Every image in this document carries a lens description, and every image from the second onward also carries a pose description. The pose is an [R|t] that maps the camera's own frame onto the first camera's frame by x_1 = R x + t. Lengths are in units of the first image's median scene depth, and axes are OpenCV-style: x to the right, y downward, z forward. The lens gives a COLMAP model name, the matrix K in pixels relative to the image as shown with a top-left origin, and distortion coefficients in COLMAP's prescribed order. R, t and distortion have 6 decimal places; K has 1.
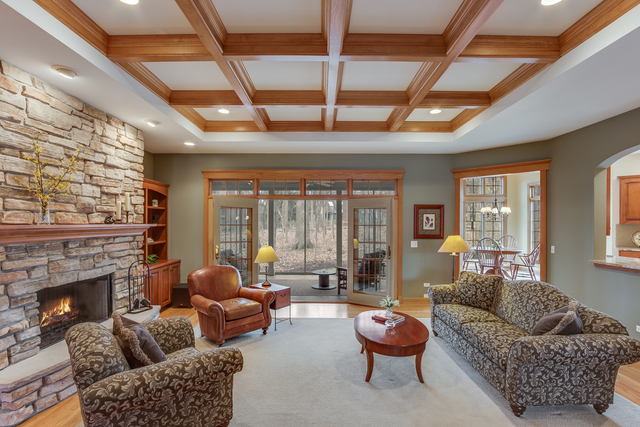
lens RADIAL K [[302.0, 0, 319.0], [0, 302.0, 229.8], [0, 0, 1]] dist [-0.020707, 0.000125]
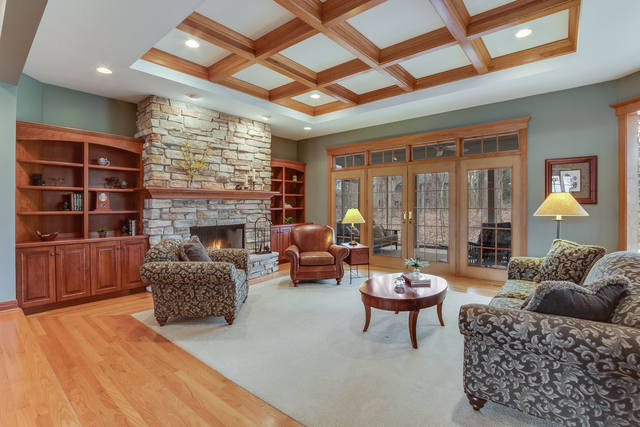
lens RADIAL K [[298.0, 0, 319.4], [0, 298.0, 210.1], [0, 0, 1]] dist [-0.021331, 0.000353]
pose [[0.773593, 0.004153, -0.633669, 0.560828], [-0.007811, 0.999965, -0.002983, 0.082659], [0.633635, 0.007257, 0.773598, 0.107613]]
